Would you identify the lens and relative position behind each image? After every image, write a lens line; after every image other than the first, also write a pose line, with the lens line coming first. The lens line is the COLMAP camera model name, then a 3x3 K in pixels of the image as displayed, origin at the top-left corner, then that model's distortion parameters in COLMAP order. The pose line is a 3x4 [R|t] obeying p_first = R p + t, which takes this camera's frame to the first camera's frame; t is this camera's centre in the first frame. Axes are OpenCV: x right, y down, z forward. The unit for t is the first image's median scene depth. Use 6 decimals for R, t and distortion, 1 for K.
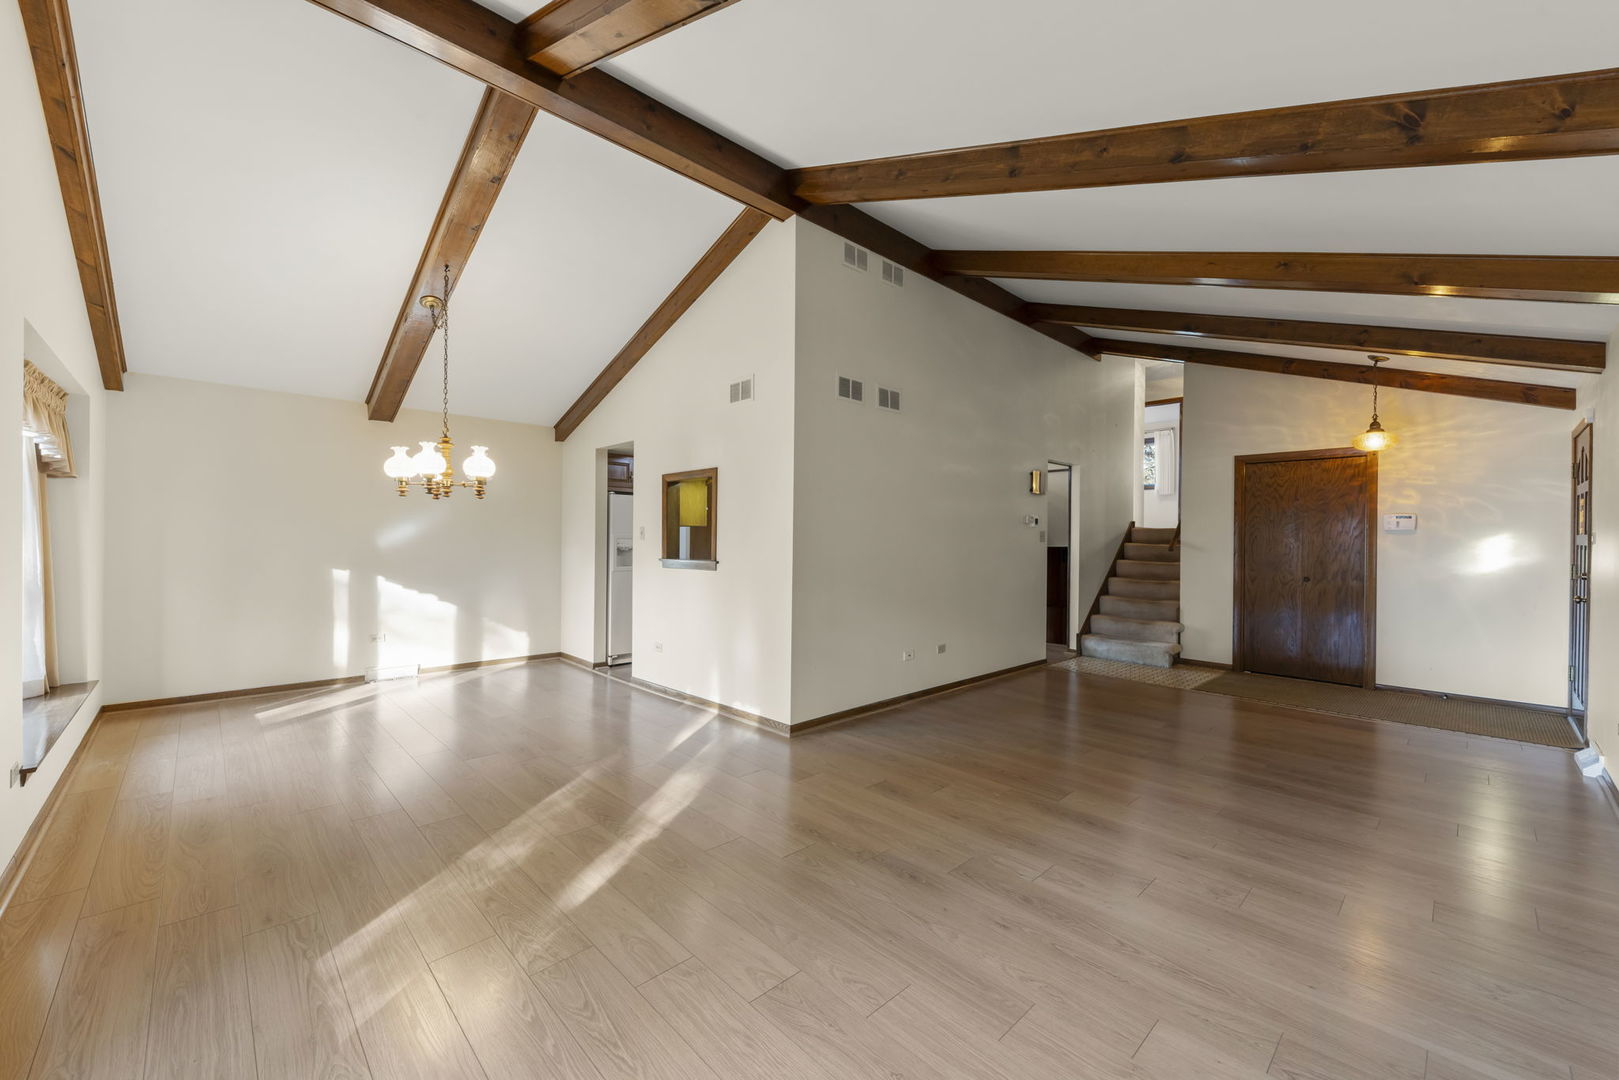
lens RADIAL K [[629.7, 0, 811.7], [0, 629.7, 528.1], [0, 0, 1]] dist [0.010415, -0.000322]
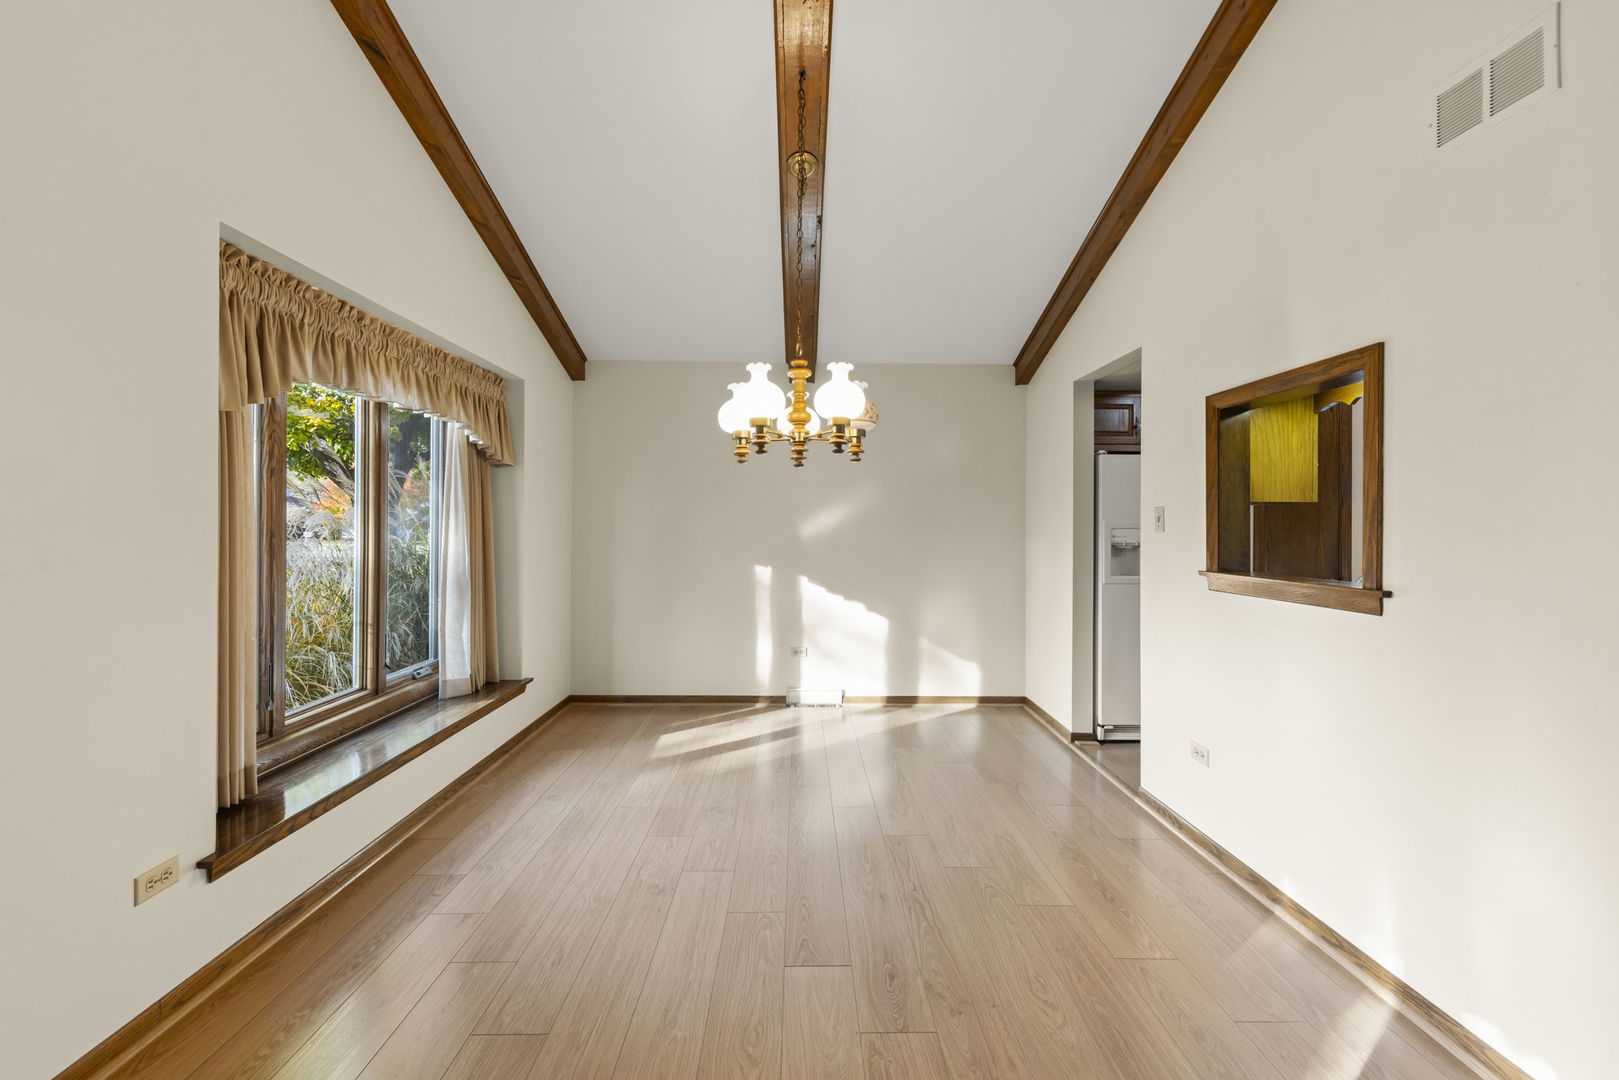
lens RADIAL K [[629.7, 0, 811.7], [0, 629.7, 528.1], [0, 0, 1]] dist [0.010415, -0.000322]
pose [[0.727526, -0.001791, -0.686077, -0.117916], [0.011405, 0.999890, 0.009483, 0.007035], [0.685985, -0.014724, 0.727467, 0.414810]]
